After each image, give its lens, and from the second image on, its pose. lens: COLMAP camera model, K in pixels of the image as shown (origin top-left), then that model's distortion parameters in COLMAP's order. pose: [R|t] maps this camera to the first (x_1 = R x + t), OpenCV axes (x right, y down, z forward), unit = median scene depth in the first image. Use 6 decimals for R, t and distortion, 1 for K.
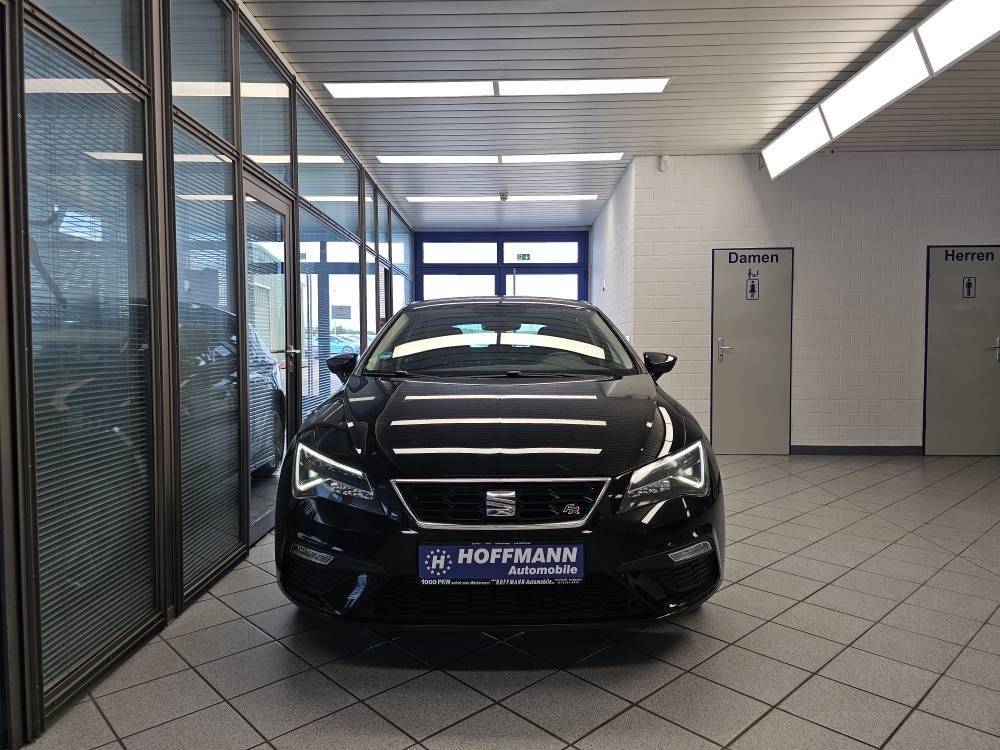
lens RADIAL K [[680.9, 0, 505.9], [0, 680.9, 379.8], [0, 0, 1]] dist [0.059973, -0.060074]
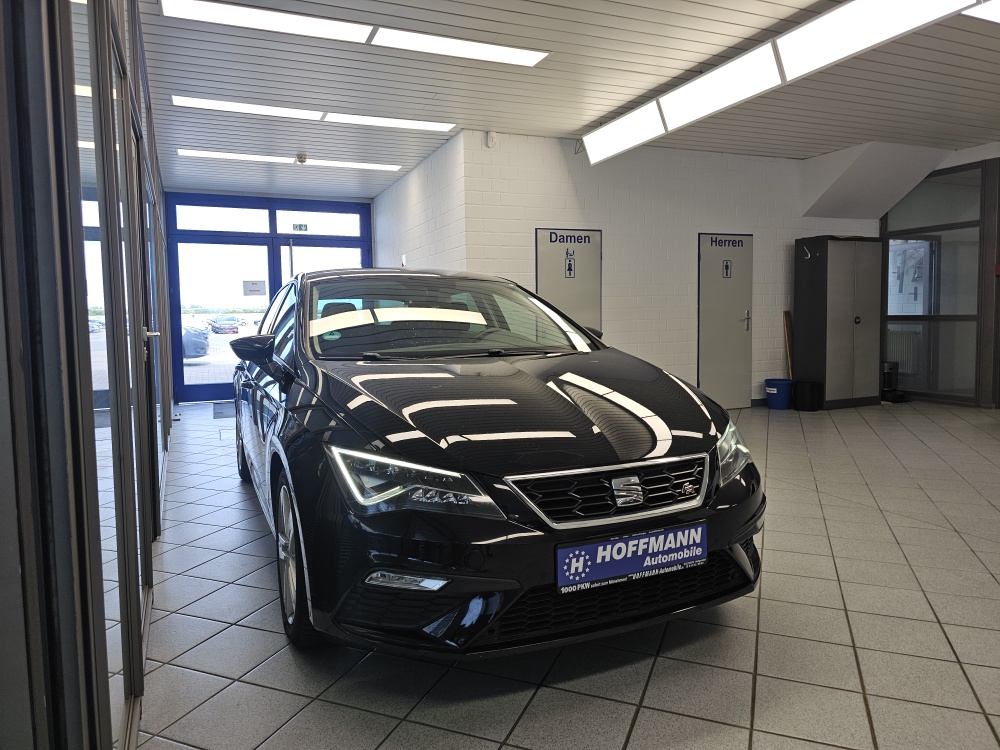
lens RADIAL K [[680.9, 0, 504.2], [0, 680.9, 371.3], [0, 0, 1]] dist [0.059973, -0.060074]
pose [[0.909138, -0.045285, 0.414026, -0.247563], [0.037393, 0.998932, 0.027150, -0.005326], [-0.414813, -0.009202, 0.909860, 0.108270]]
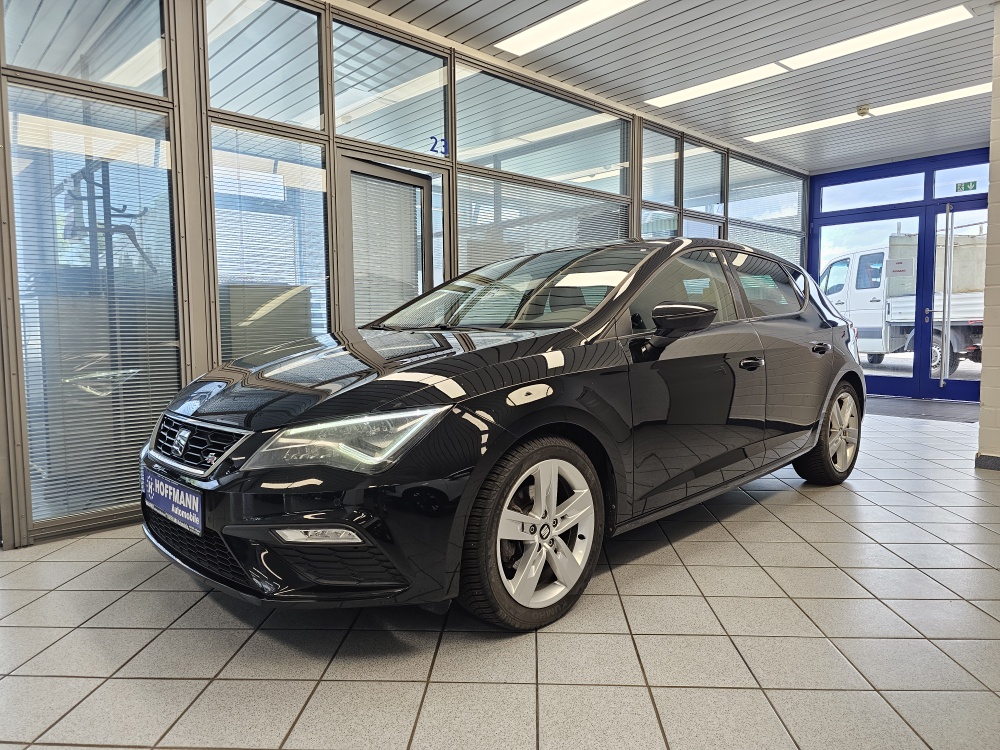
lens RADIAL K [[680.9, 0, 500.7], [0, 680.9, 382.0], [0, 0, 1]] dist [0.059973, -0.060074]
pose [[0.681753, 0.062914, -0.728872, 0.494908], [-0.035397, 0.997965, 0.053032, 0.008601], [0.730725, -0.010354, 0.682593, 0.301159]]
